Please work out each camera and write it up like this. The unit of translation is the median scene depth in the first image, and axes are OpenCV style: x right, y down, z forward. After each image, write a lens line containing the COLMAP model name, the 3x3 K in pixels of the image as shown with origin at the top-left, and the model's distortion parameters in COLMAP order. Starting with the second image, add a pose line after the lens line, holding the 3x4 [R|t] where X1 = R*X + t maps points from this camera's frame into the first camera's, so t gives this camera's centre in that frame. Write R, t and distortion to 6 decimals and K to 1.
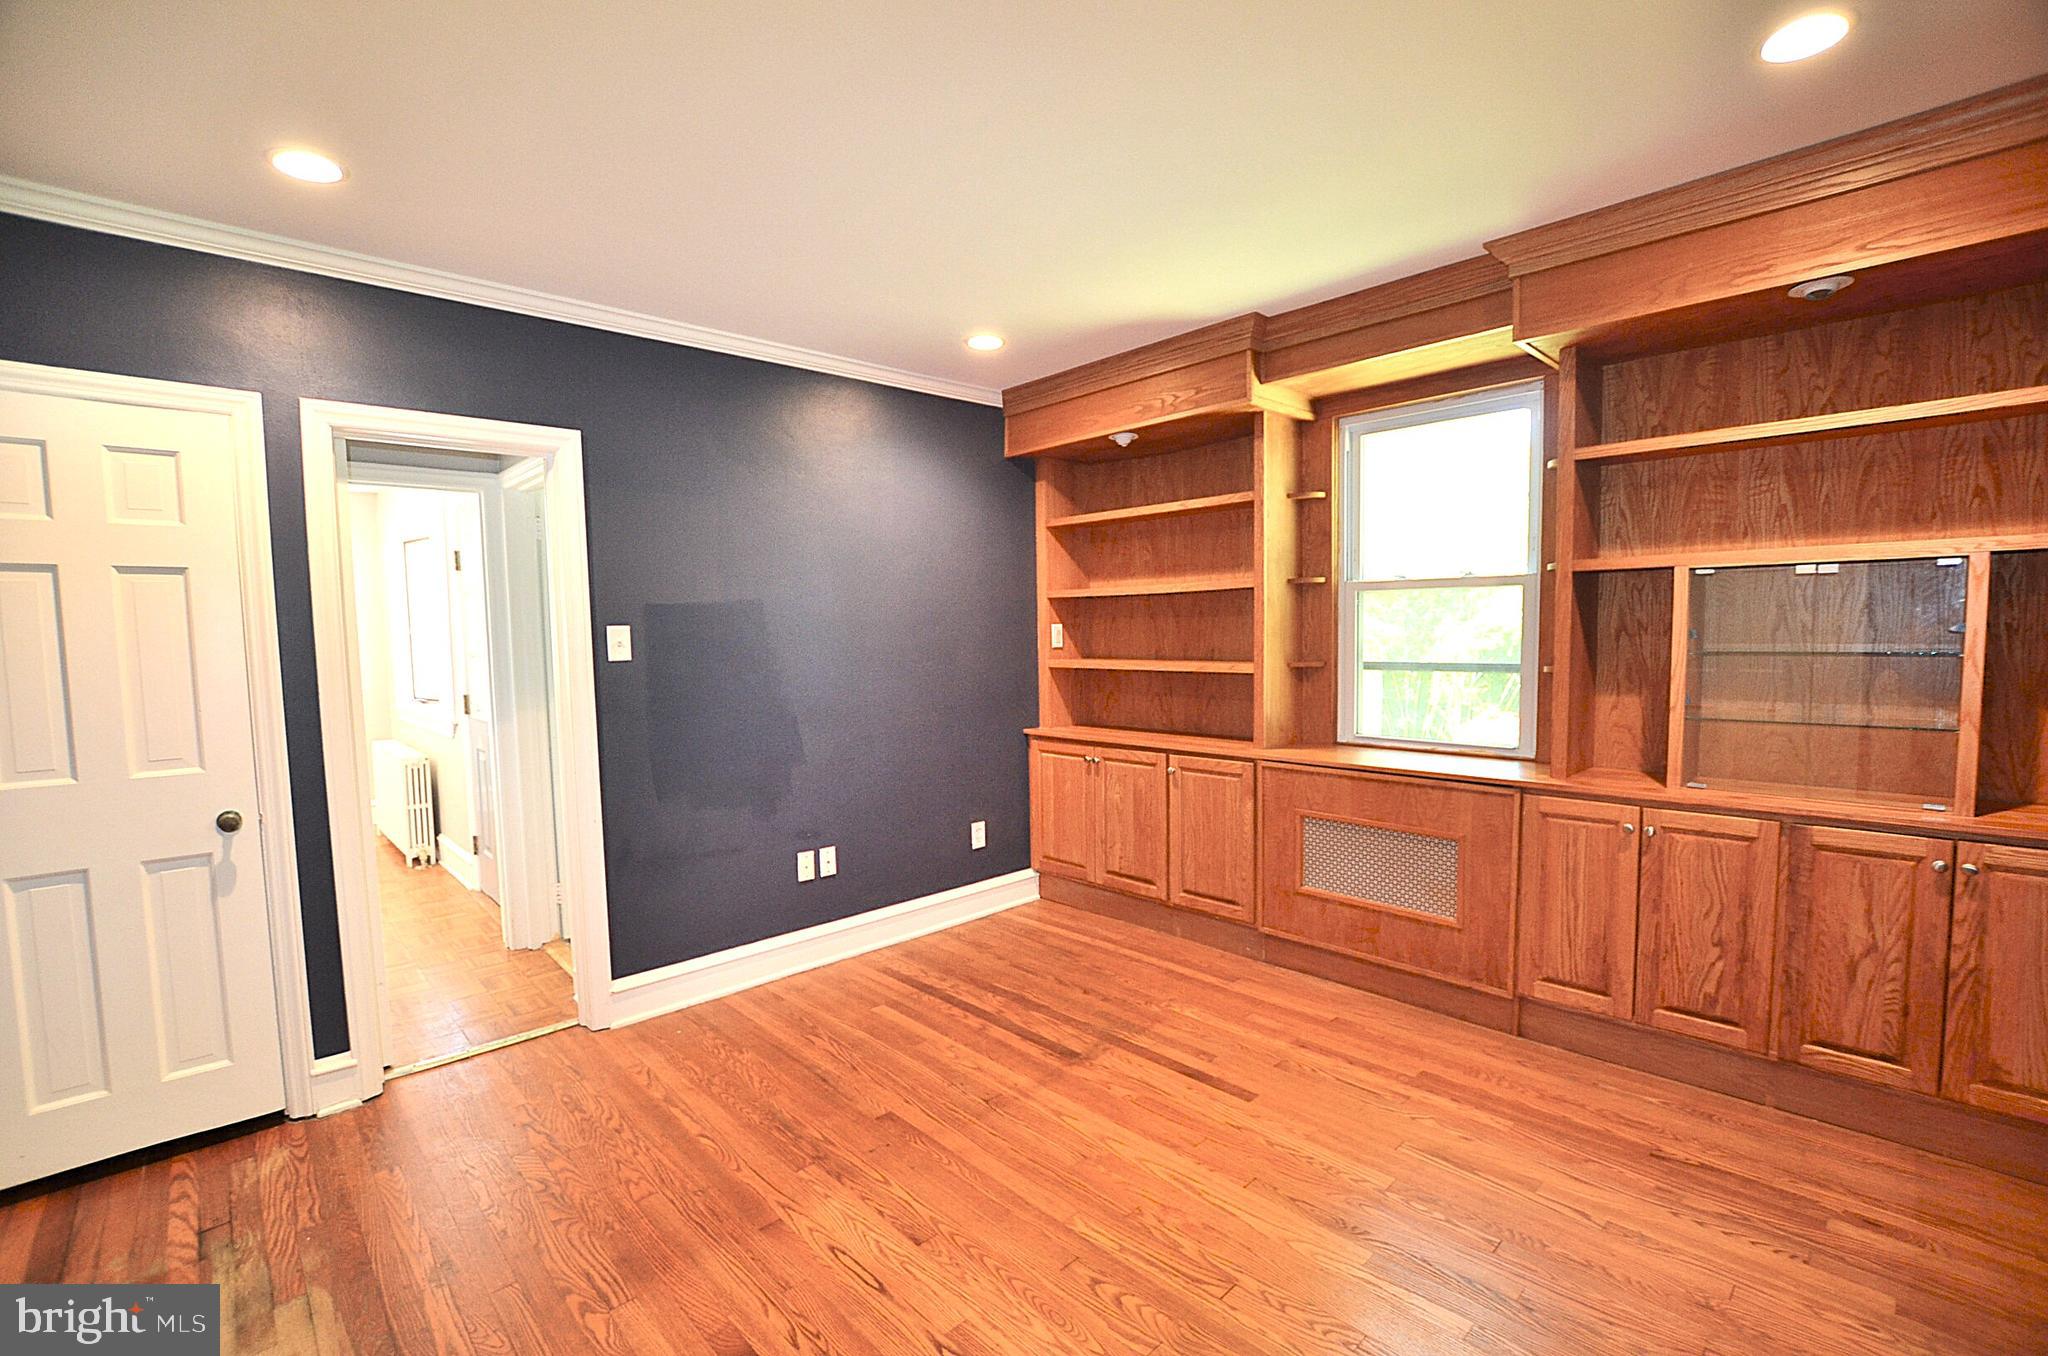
lens RADIAL K [[898.6, 0, 1027.5], [0, 898.6, 694.8], [0, 0, 1]] dist [-0.036681, 0.008803]
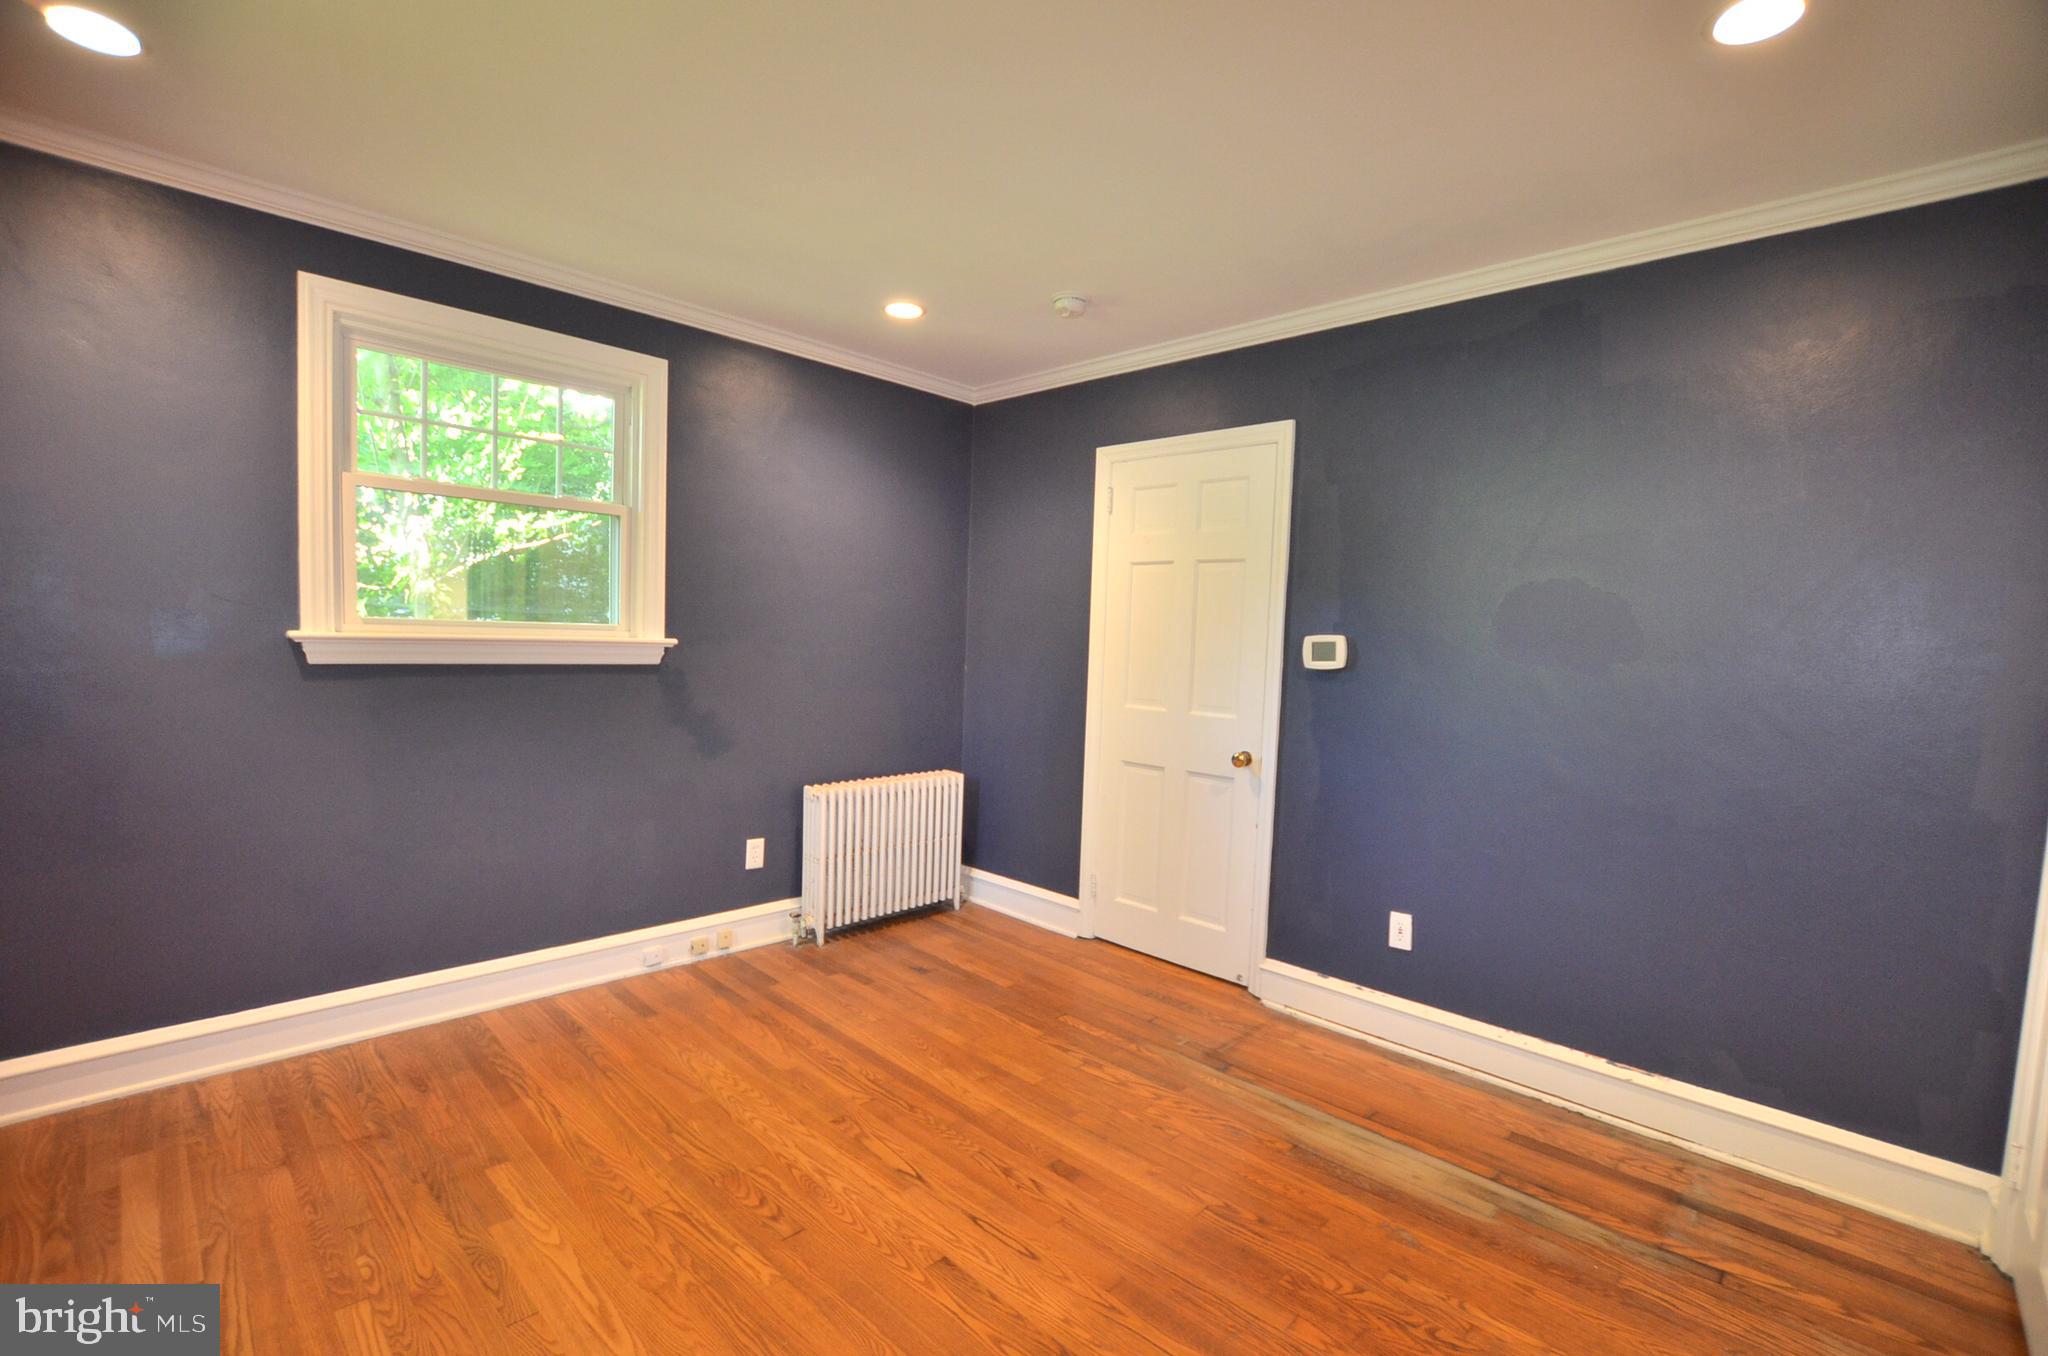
lens RADIAL K [[899.3, 0, 1024.0], [0, 899.3, 678.0], [0, 0, 1]] dist [-0.009007, -0.000140]
pose [[-0.998781, -0.015984, -0.046712, -0.105129], [-0.021615, 0.992213, 0.122665, -0.081046], [0.044387, 0.123525, -0.991348, 1.290447]]
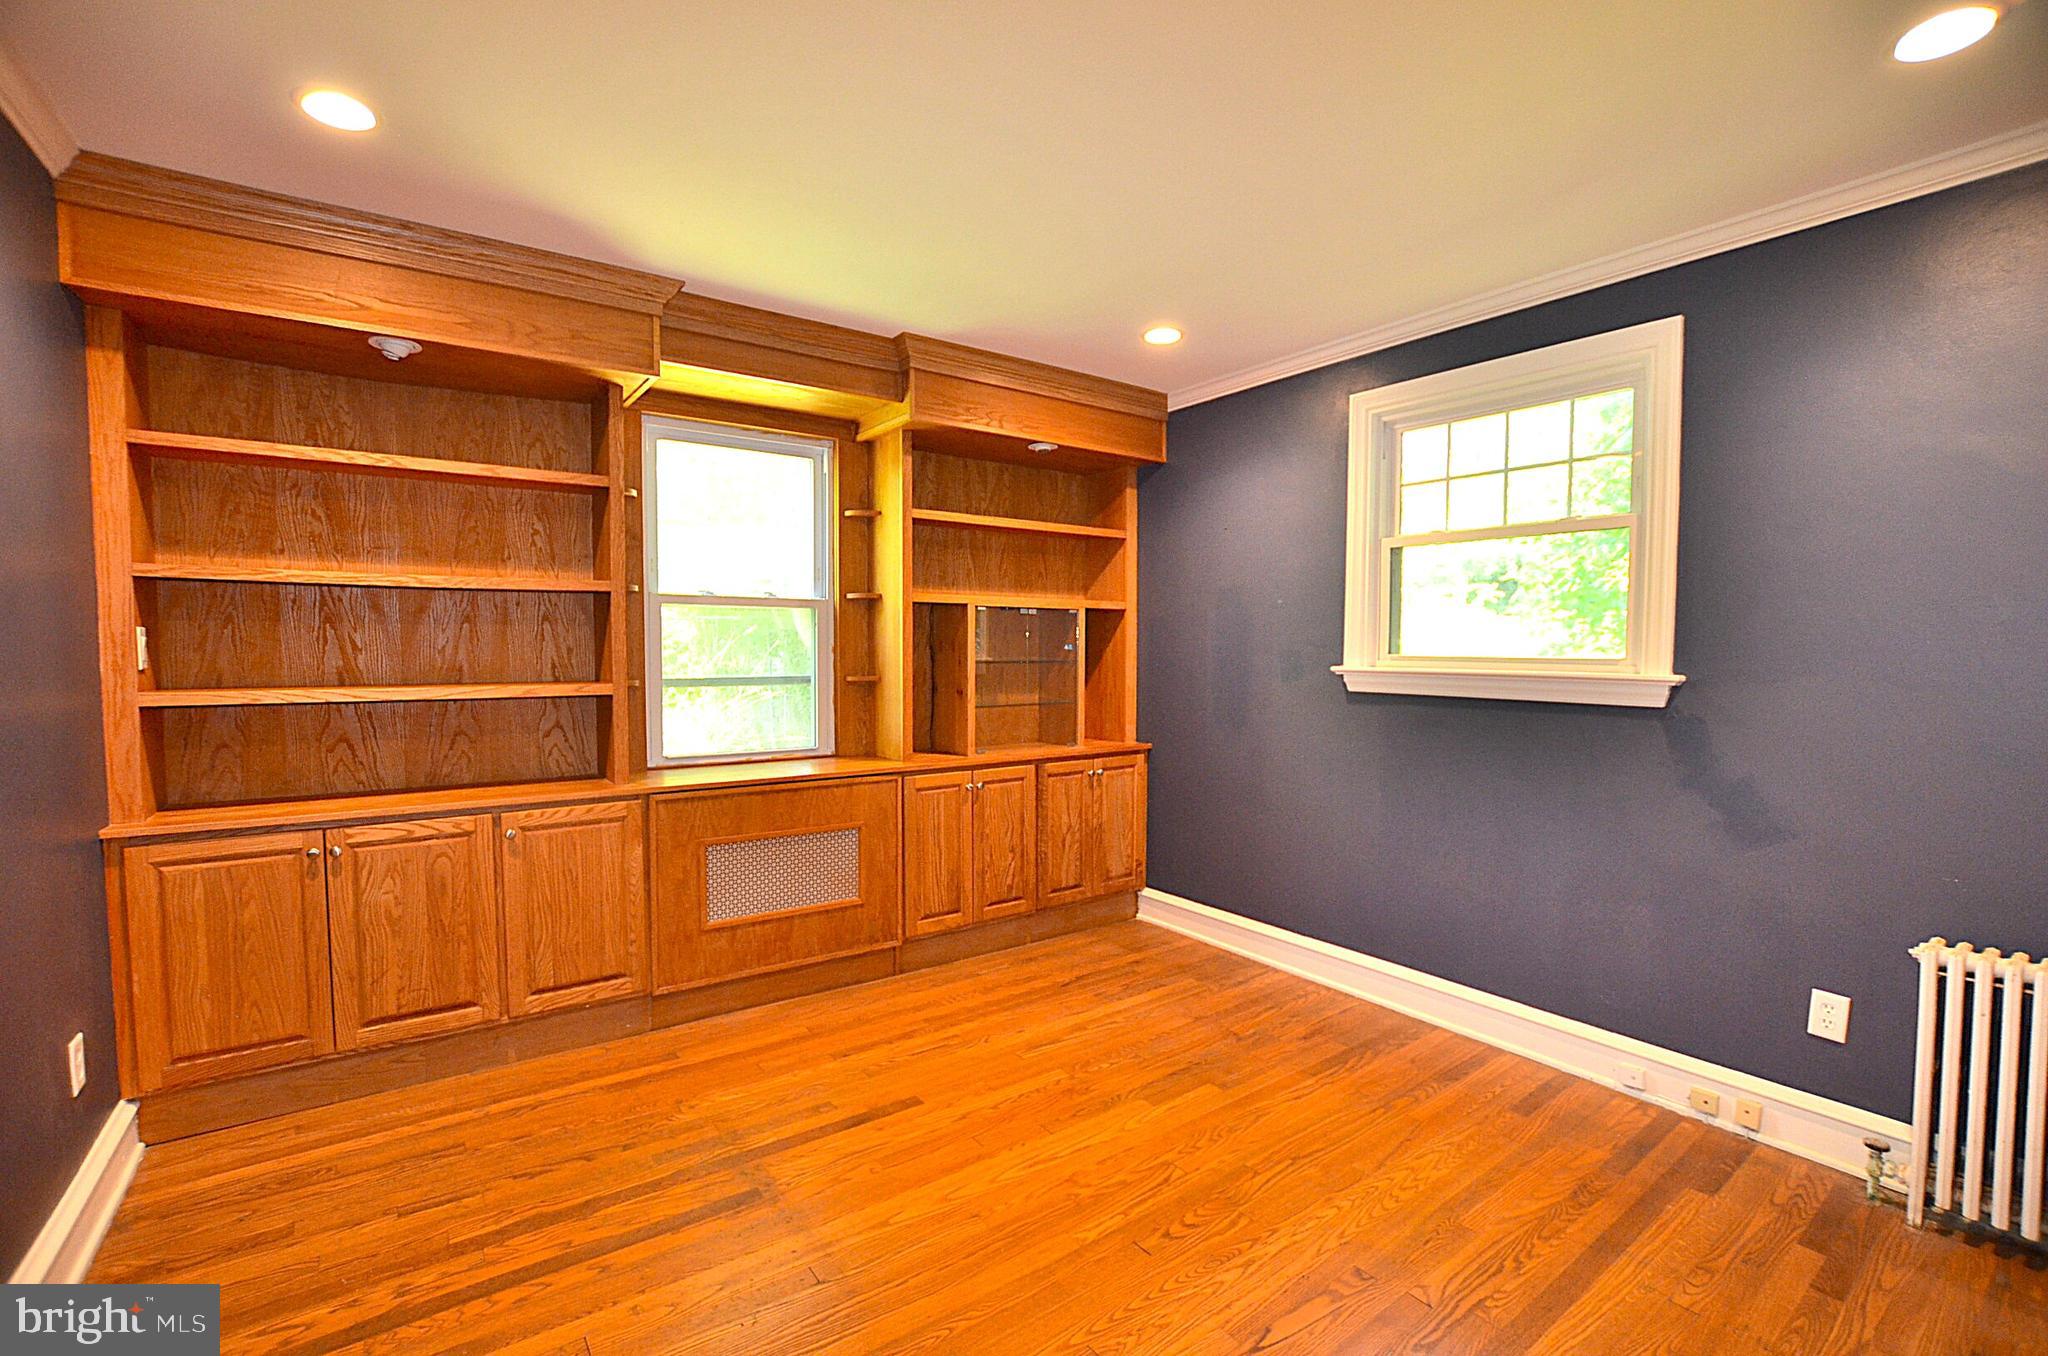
lens RADIAL K [[898.6, 0, 1027.5], [0, 898.6, 694.8], [0, 0, 1]] dist [-0.036681, 0.008803]
pose [[0.123620, -0.035597, 0.991691, -0.642680], [0.066247, 0.997423, 0.027545, -0.025874], [-0.990116, 0.062292, 0.125660, 0.636778]]
